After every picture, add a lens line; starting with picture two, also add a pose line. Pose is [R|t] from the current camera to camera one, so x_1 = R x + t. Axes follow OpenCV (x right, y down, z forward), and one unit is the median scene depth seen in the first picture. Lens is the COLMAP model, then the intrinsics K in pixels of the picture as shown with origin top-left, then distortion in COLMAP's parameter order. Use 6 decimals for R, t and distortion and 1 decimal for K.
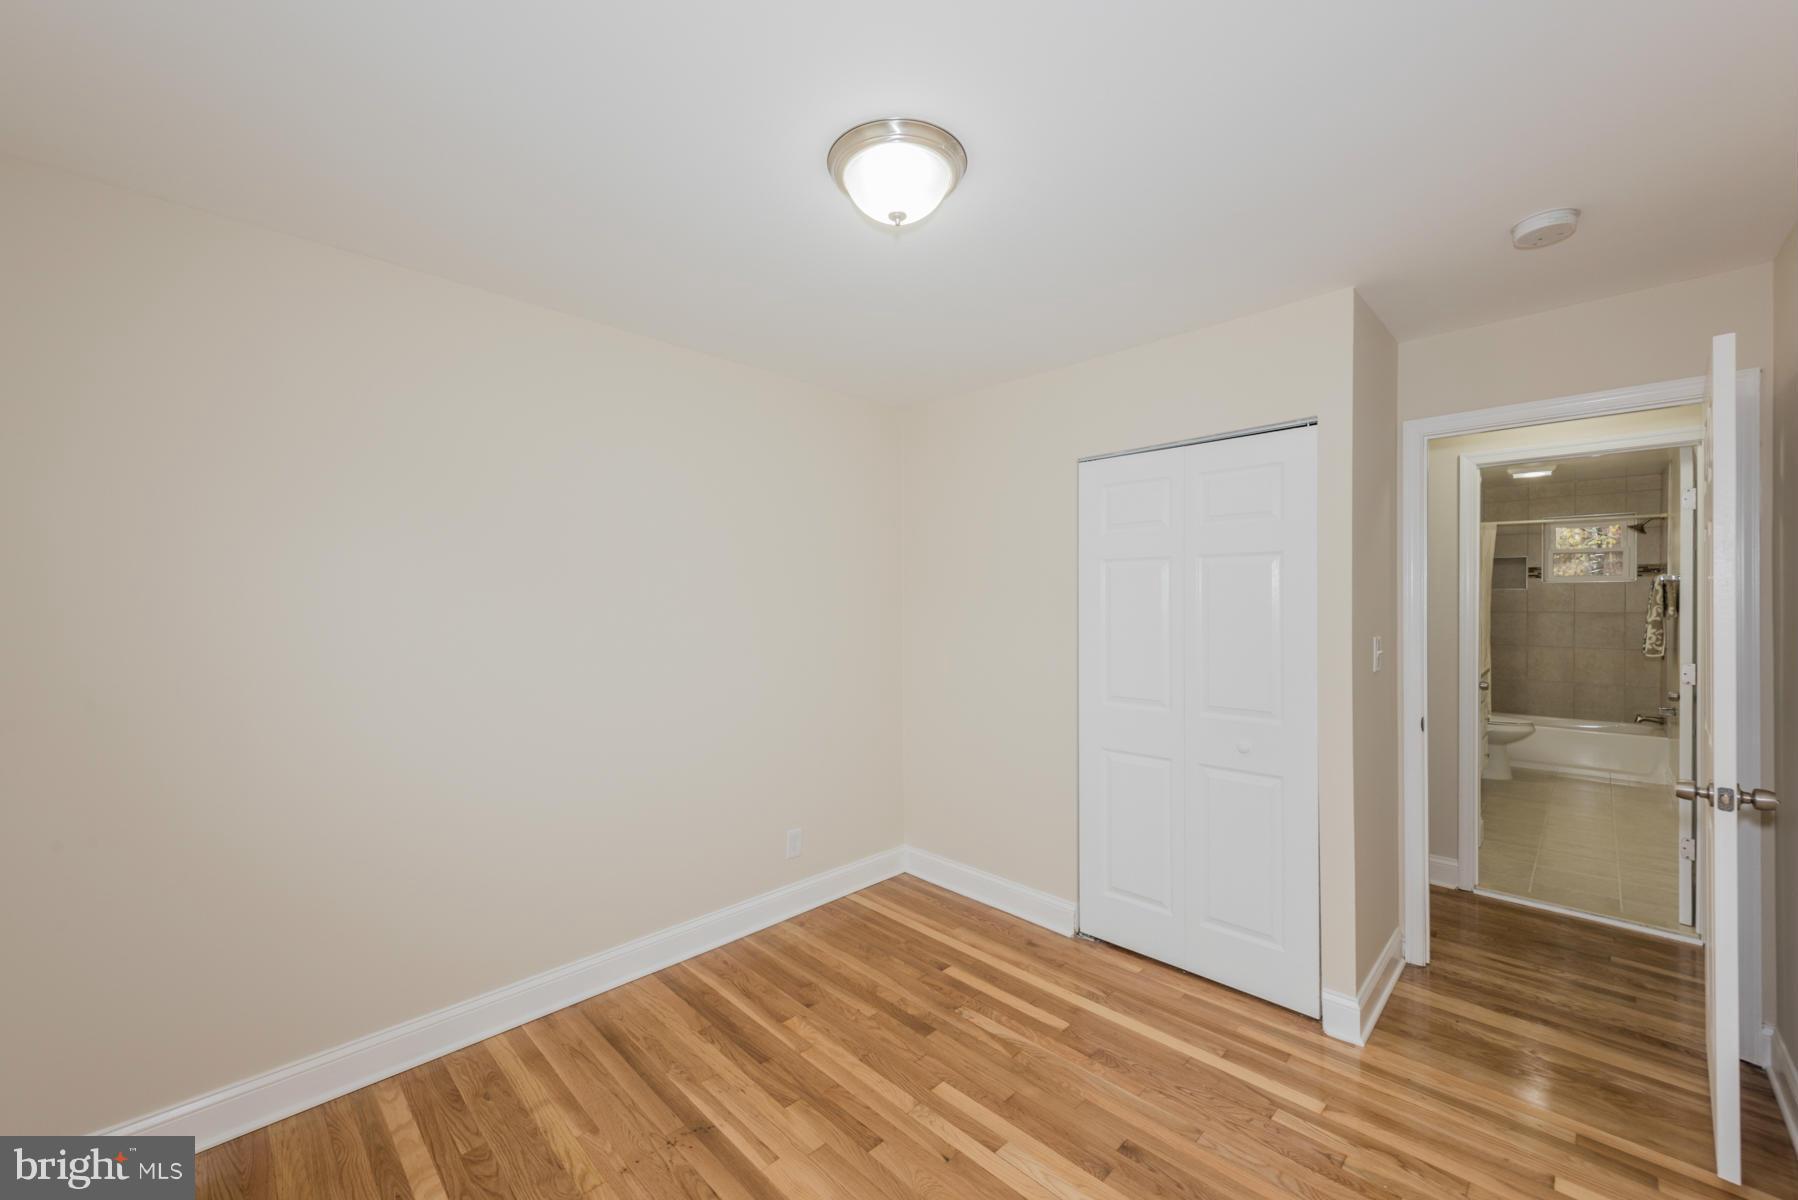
lens RADIAL K [[704.5, 0, 898.5], [0, 704.5, 600.2], [0, 0, 1]] dist [0.009793, -0.002287]
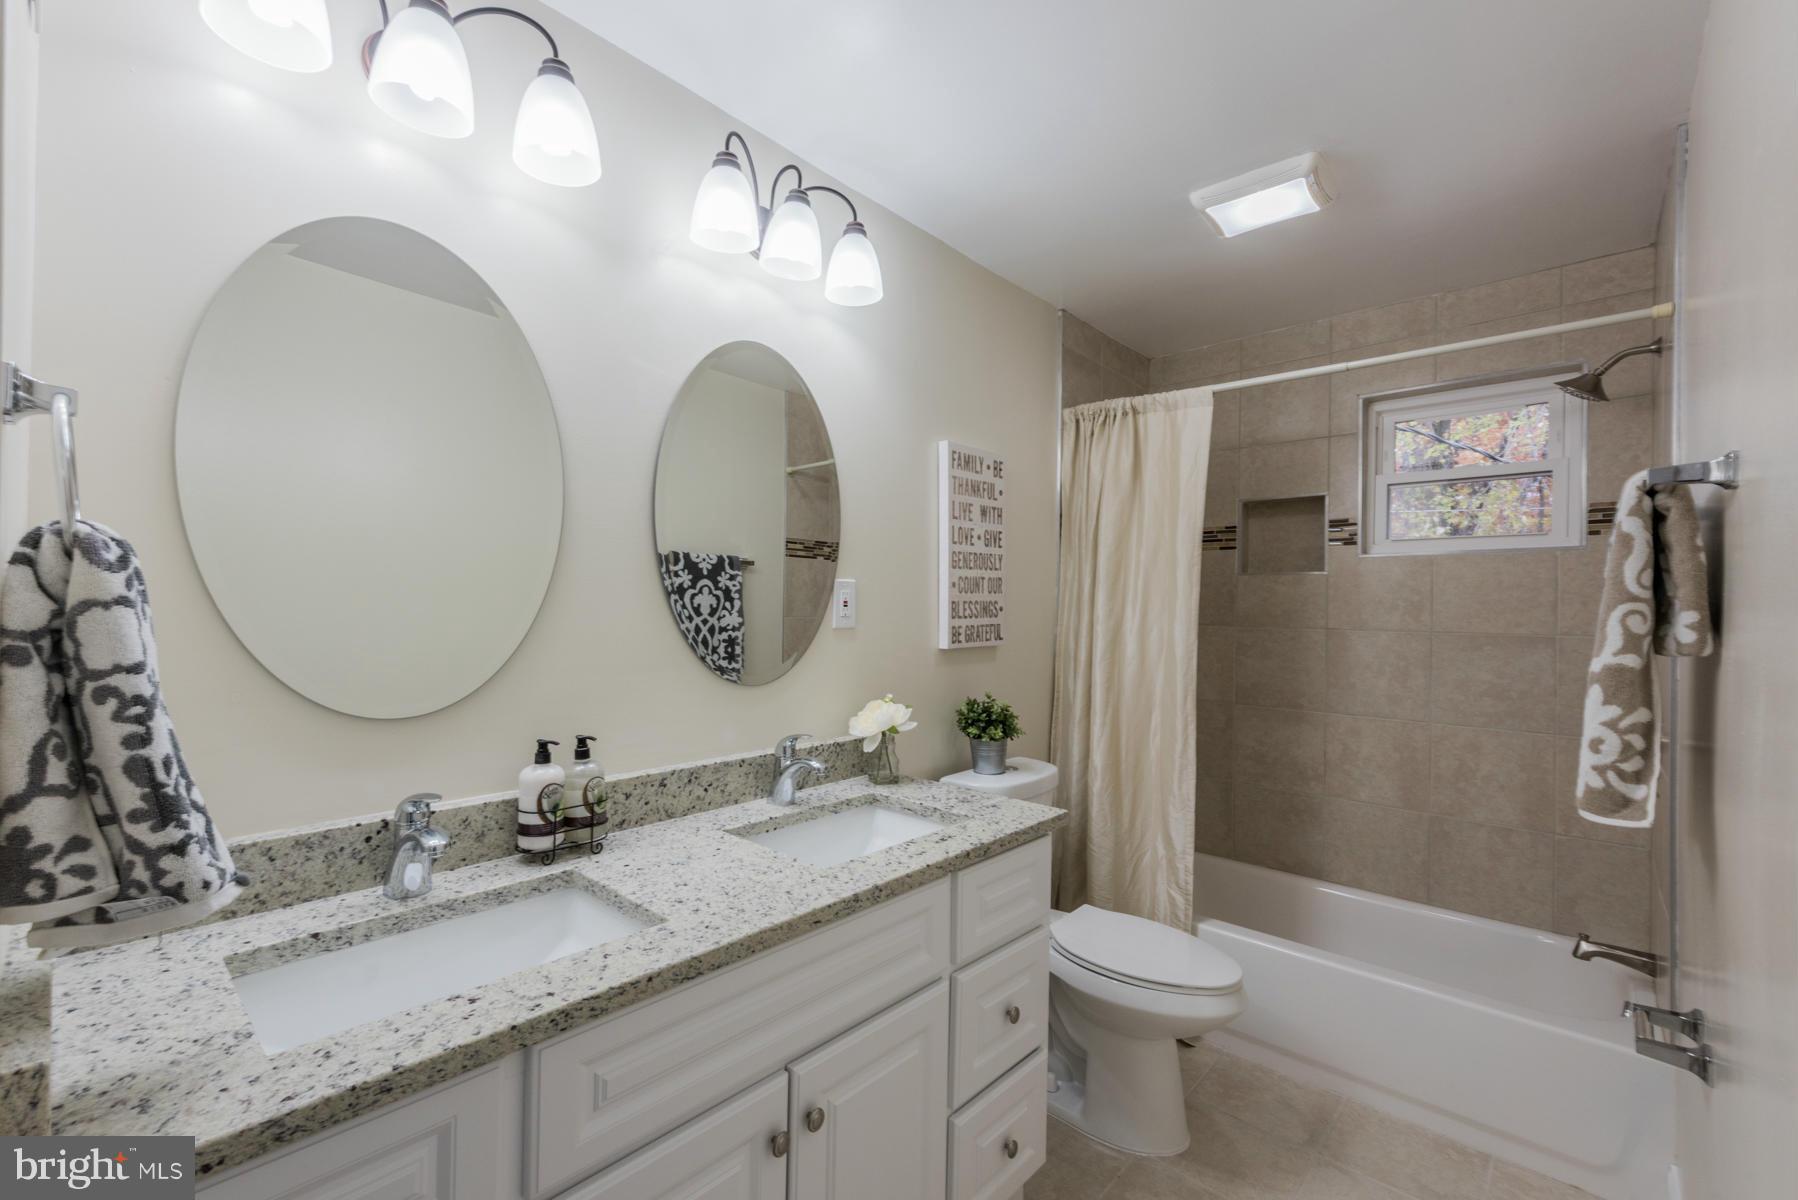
lens RADIAL K [[704.5, 0, 898.5], [0, 704.5, 598.1], [0, 0, 1]] dist [0.009793, -0.002287]
pose [[0.999814, 0.019263, -0.000554, 0.752723], [-0.019270, 0.999665, -0.017269, 0.012754], [0.000221, 0.017276, 0.999851, 0.696195]]
